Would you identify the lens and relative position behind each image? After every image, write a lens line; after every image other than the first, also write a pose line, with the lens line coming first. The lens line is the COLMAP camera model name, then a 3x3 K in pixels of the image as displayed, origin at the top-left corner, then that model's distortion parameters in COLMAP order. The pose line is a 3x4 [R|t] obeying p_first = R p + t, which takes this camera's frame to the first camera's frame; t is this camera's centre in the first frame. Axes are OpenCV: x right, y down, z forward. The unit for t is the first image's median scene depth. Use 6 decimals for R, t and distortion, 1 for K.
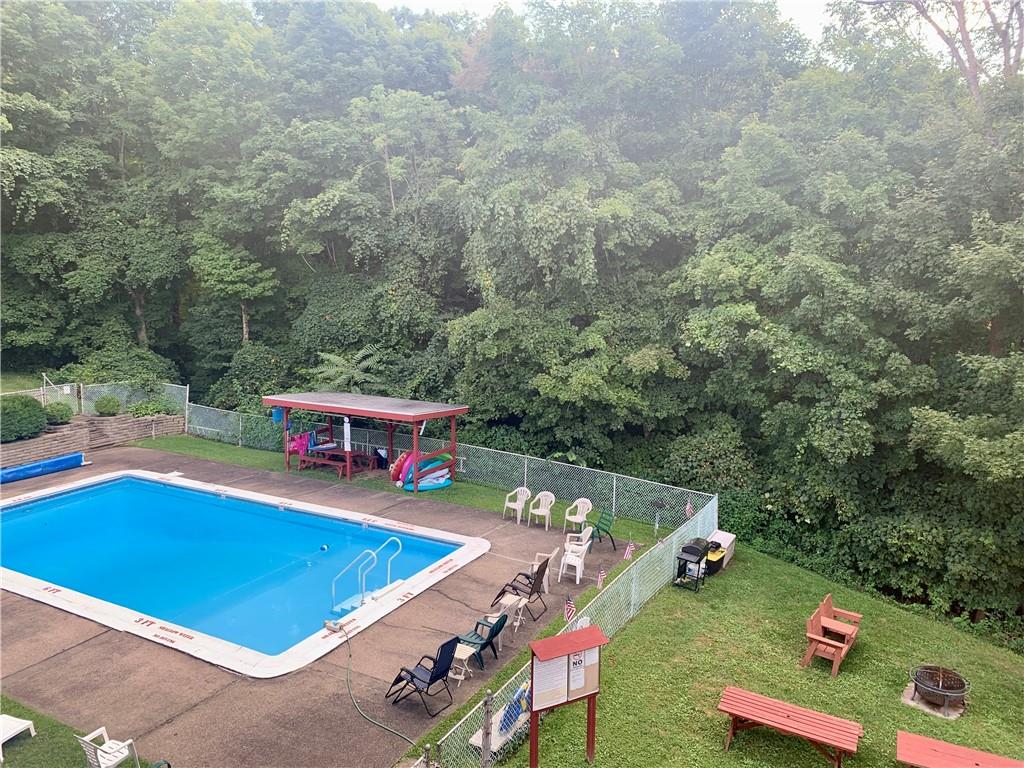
lens RADIAL K [[802.5, 0, 512.0], [0, 802.5, 384.0], [0, 0, 1]] dist [0.004648, -0.002445]
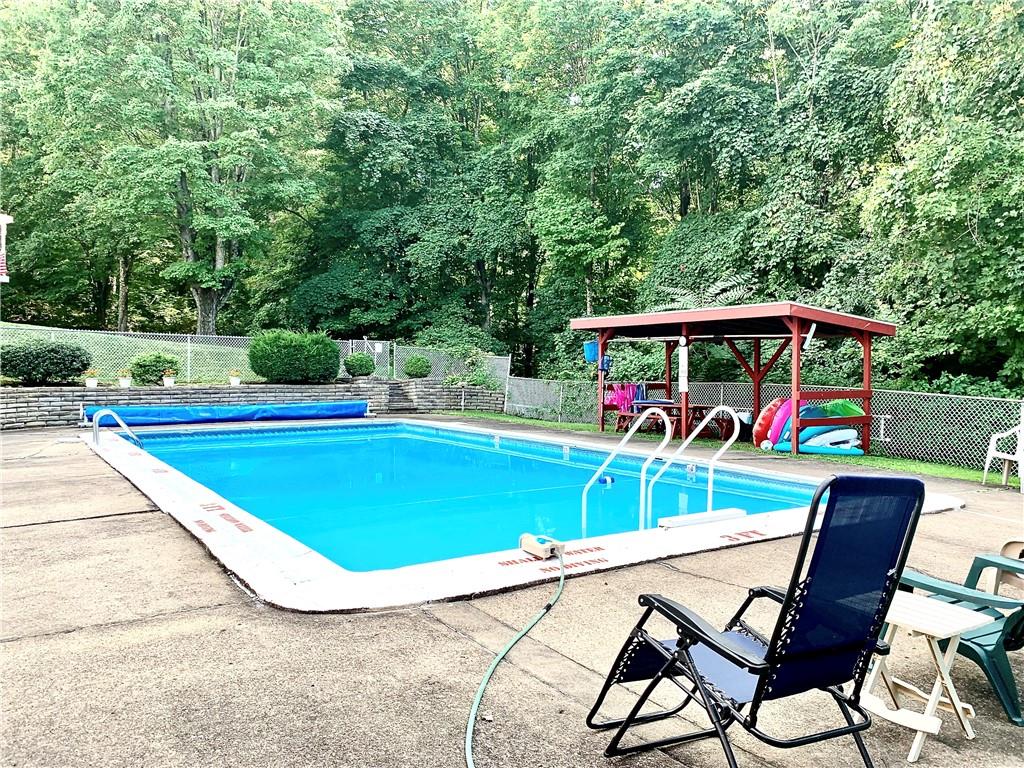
lens RADIAL K [[779.5, 0, 512.0], [0, 779.5, 384.0], [0, 0, 1]] dist [0.044019, -0.078684]
pose [[0.882608, 0.006230, -0.470069, -0.027408], [-0.071401, 0.990089, -0.120940, 0.132621], [0.464657, 0.140306, 0.874305, 0.319473]]
